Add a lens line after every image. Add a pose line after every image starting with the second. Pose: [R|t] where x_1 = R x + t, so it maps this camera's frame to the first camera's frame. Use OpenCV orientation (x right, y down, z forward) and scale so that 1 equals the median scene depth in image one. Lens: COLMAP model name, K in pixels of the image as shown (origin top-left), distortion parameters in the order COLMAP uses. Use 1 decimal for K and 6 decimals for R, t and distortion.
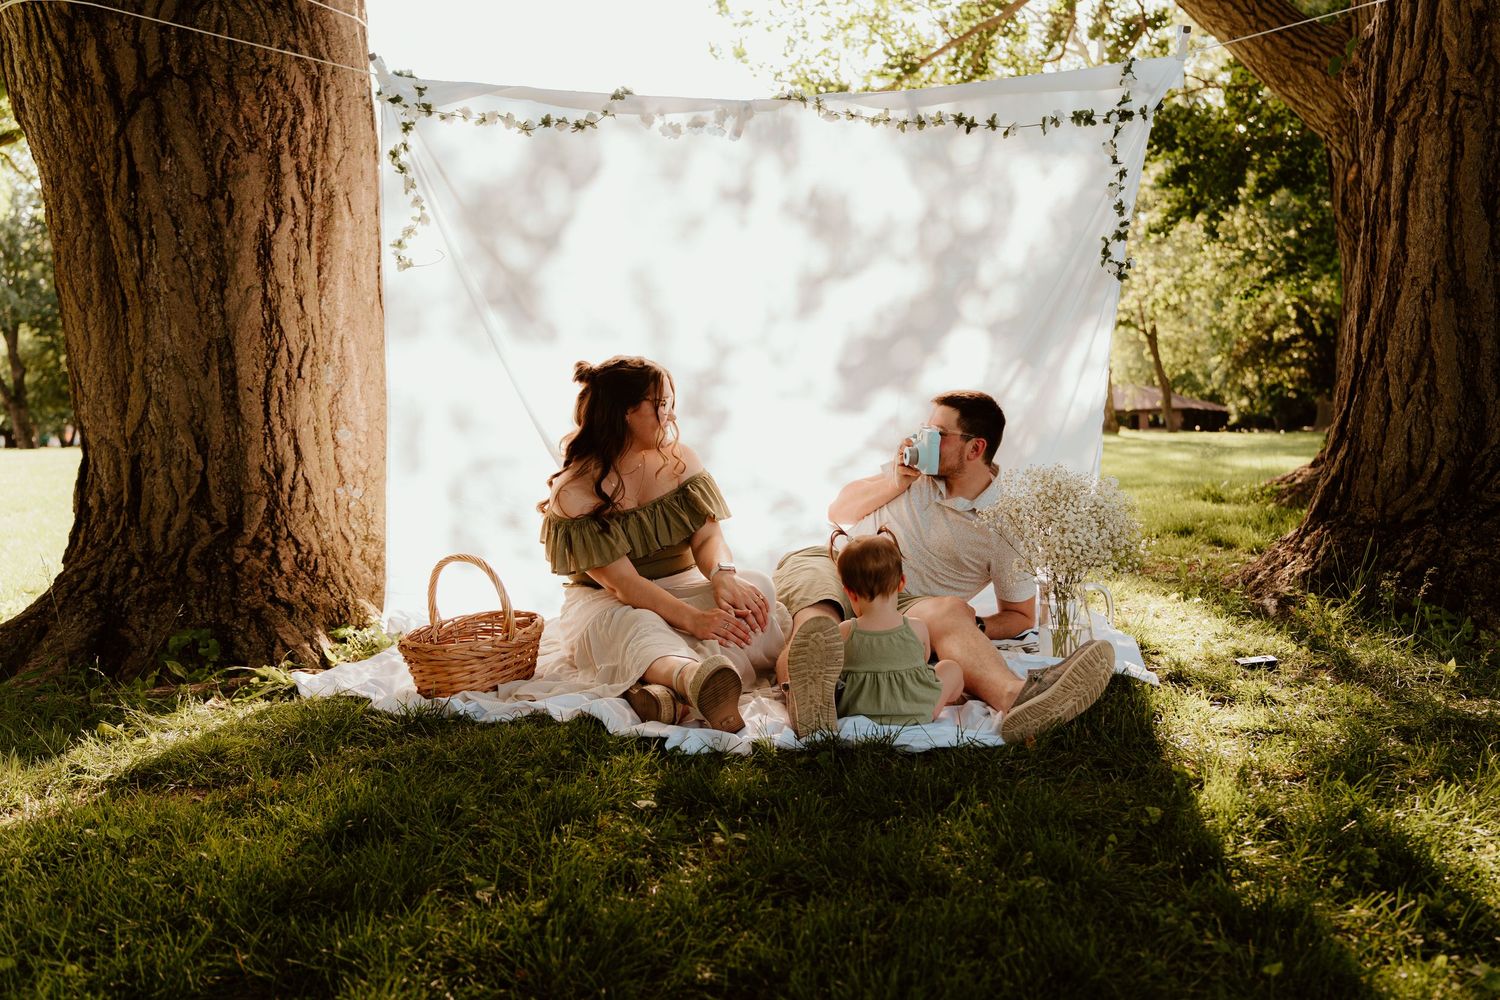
lens RADIAL K [[1283.8, 0, 763.4], [0, 1283.8, 488.3], [0, 0, 1]] dist [0.004489, 0.004654]
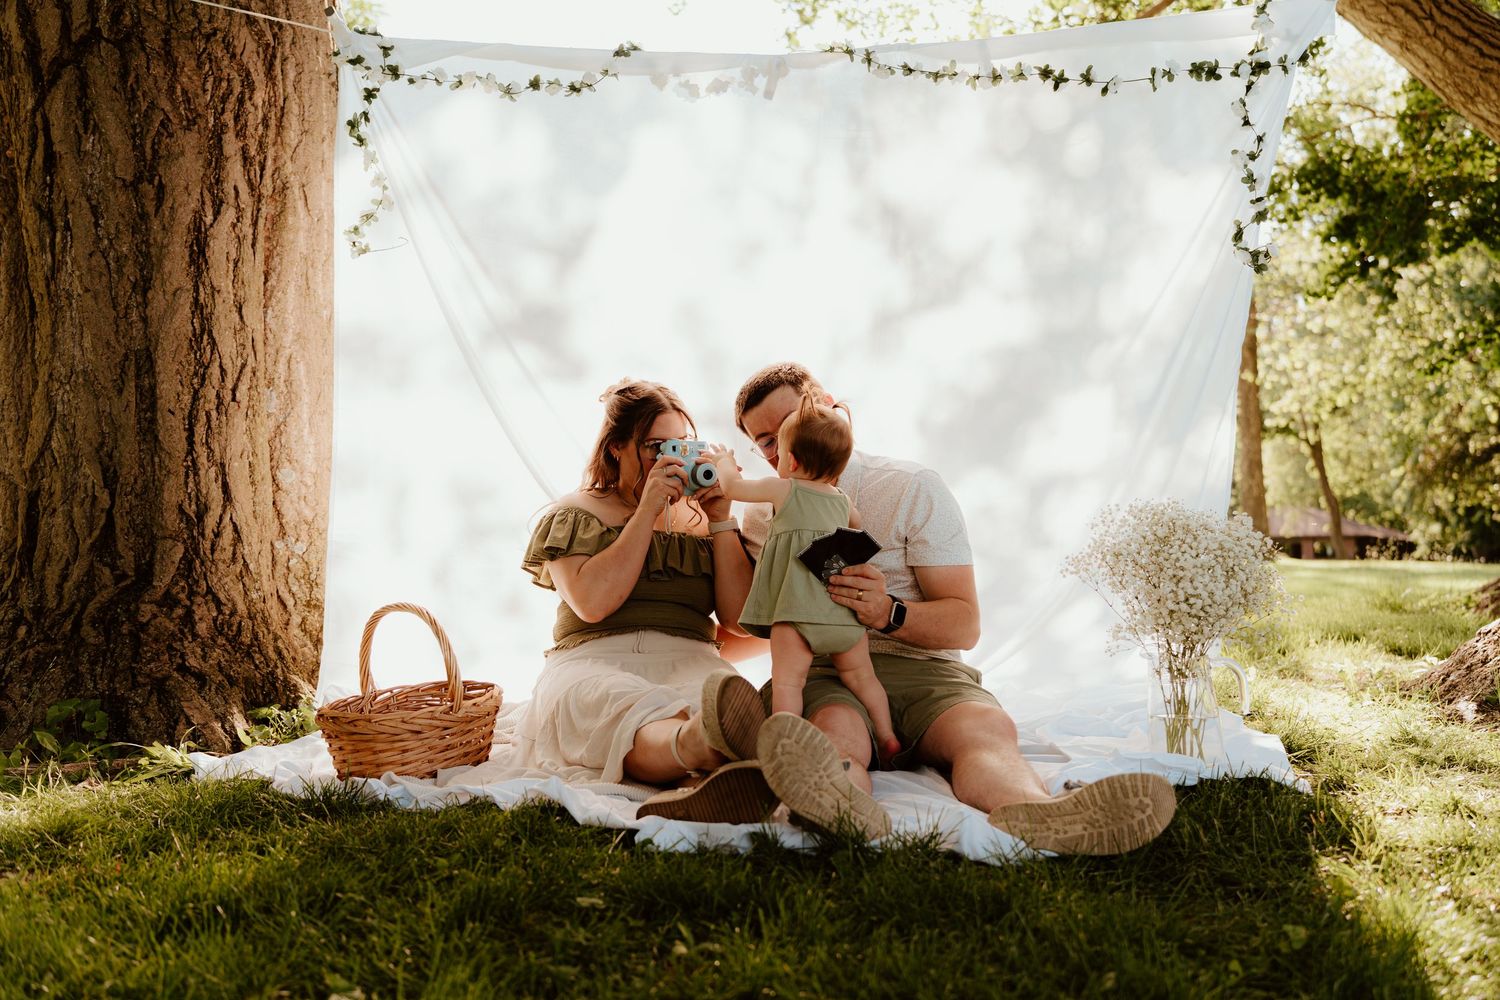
lens RADIAL K [[1494.6, 0, 739.6], [0, 1494.6, 503.3], [0, 0, 1]] dist [0.001115, 0.000000]
pose [[0.996777, 0.013658, -0.079051, 0.038511], [-0.020938, 0.995538, -0.092010, 0.062227], [0.077441, 0.093369, 0.992615, 0.088266]]
